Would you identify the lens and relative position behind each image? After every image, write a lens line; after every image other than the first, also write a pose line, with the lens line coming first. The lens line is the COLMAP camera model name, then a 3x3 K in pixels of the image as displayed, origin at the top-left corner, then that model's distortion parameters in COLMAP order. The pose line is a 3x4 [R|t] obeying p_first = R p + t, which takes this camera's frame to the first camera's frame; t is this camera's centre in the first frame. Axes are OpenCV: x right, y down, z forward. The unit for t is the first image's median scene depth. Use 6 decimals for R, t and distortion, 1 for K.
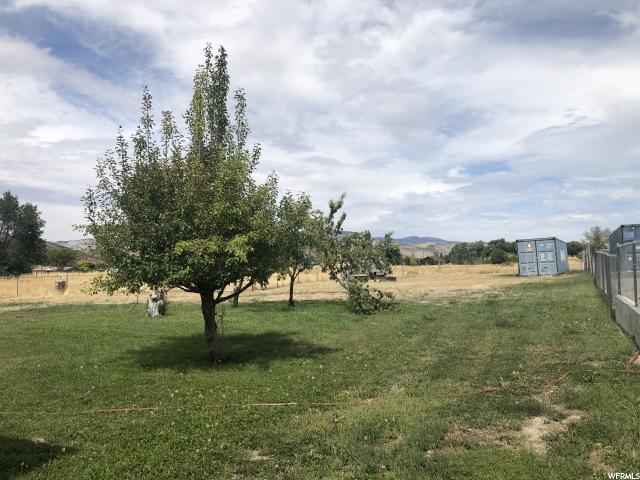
lens RADIAL K [[529.4, 0, 320.0], [0, 529.4, 240.0], [0, 0, 1]] dist [0.033784, -0.006374]
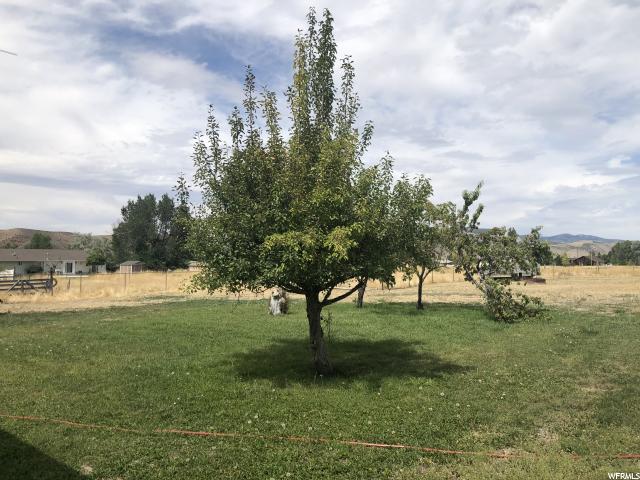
lens RADIAL K [[529.4, 0, 320.0], [0, 529.4, 240.0], [0, 0, 1]] dist [0.033784, -0.006374]
pose [[0.966819, 0.001228, -0.255460, 0.022454], [-0.000221, 0.999992, 0.003973, 0.006029], [0.255463, -0.003785, 0.966811, 0.155574]]
